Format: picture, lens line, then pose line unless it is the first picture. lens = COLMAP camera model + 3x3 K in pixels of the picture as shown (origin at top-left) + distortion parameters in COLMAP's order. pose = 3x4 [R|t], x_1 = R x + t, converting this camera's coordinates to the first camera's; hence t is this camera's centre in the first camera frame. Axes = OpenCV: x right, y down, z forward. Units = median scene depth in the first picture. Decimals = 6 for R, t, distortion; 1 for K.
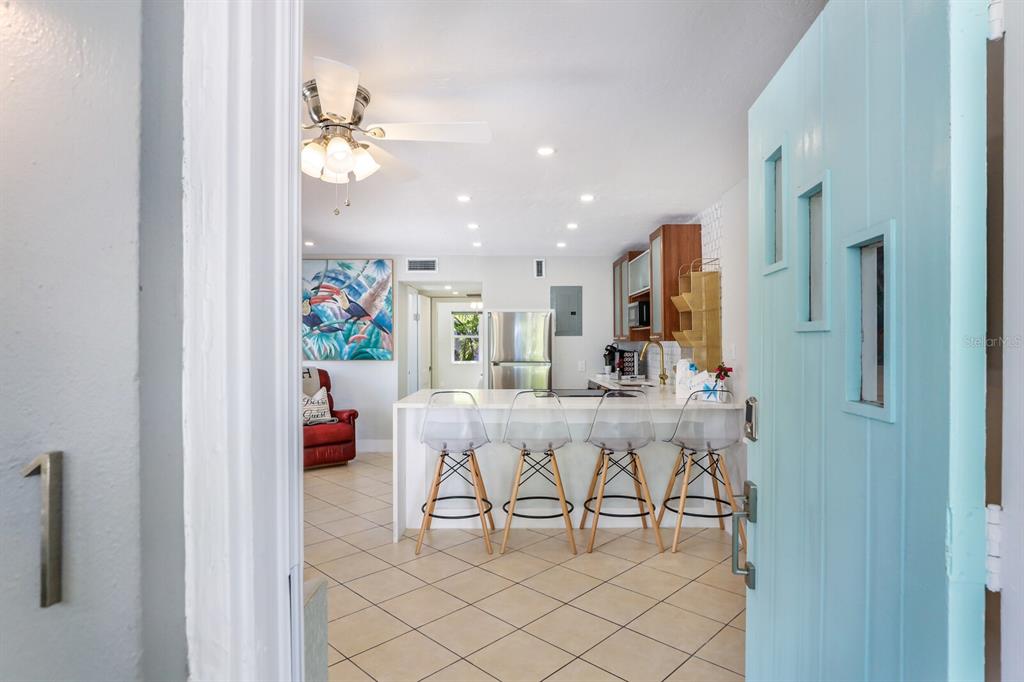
lens RADIAL K [[547.3, 0, 512.2], [0, 547.3, 342.3], [0, 0, 1]] dist [-0.013000, 0.001727]
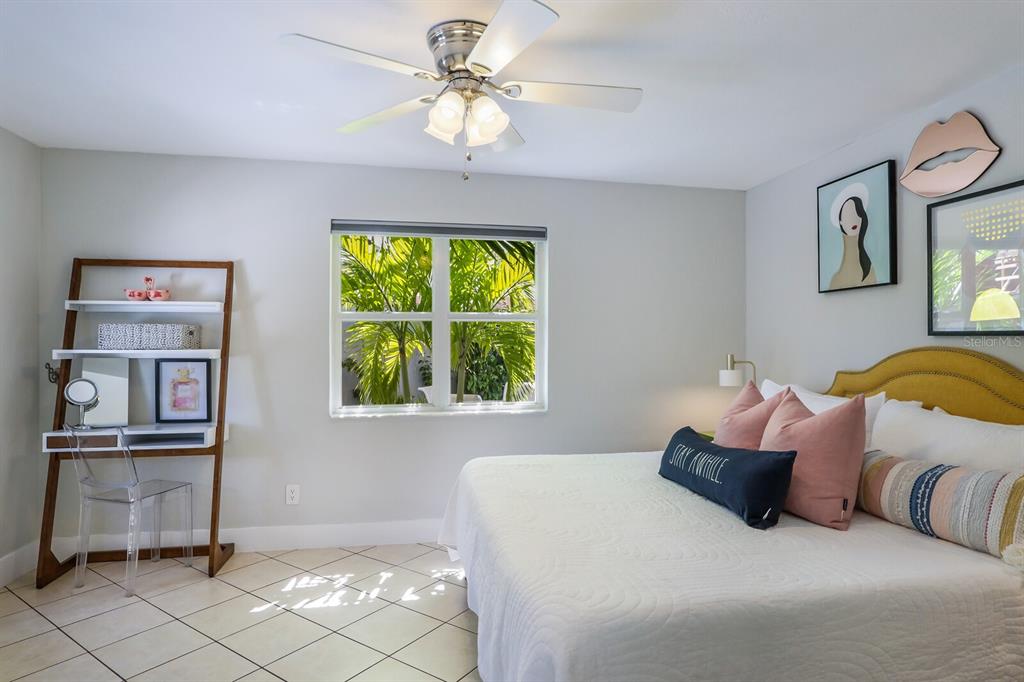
lens RADIAL K [[547.3, 0, 509.3], [0, 547.3, 339.3], [0, 0, 1]] dist [-0.013000, 0.001727]
pose [[0.981129, 0.006069, 0.193261, -0.075450], [-0.005233, 0.999975, -0.004837, 0.001843], [-0.193286, 0.003734, 0.981135, 0.706505]]
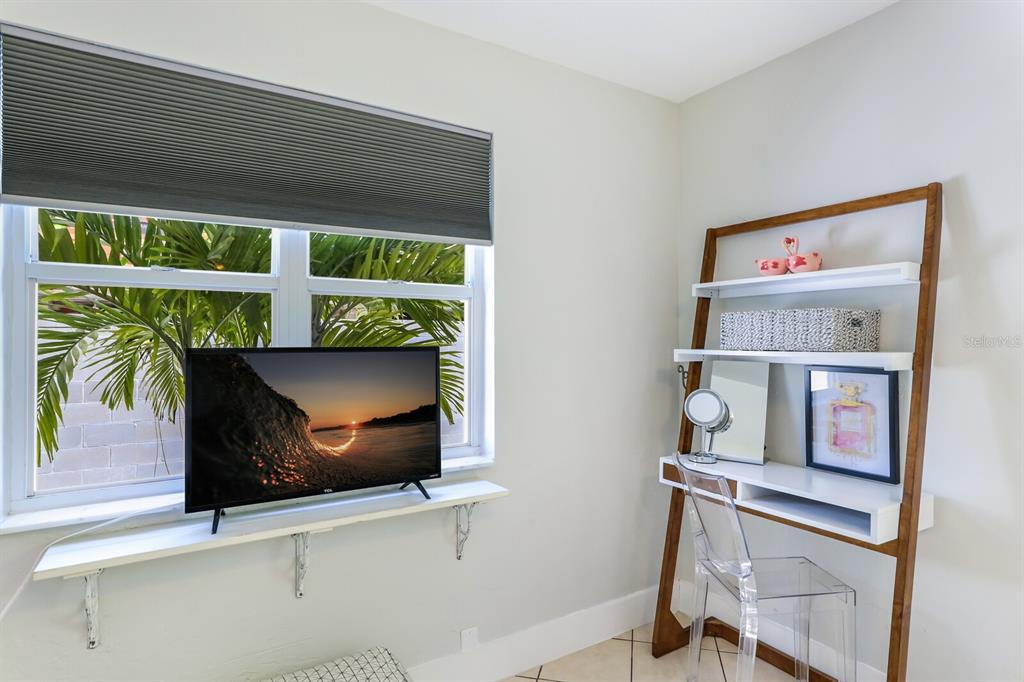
lens RADIAL K [[547.3, 0, 509.7], [0, 547.3, 337.0], [0, 0, 1]] dist [-0.013000, 0.001727]
pose [[0.540559, 0.000357, -0.841306, -0.097771], [0.000493, 1.000000, 0.000741, 0.002016], [0.841306, -0.000815, 0.540558, 0.817162]]
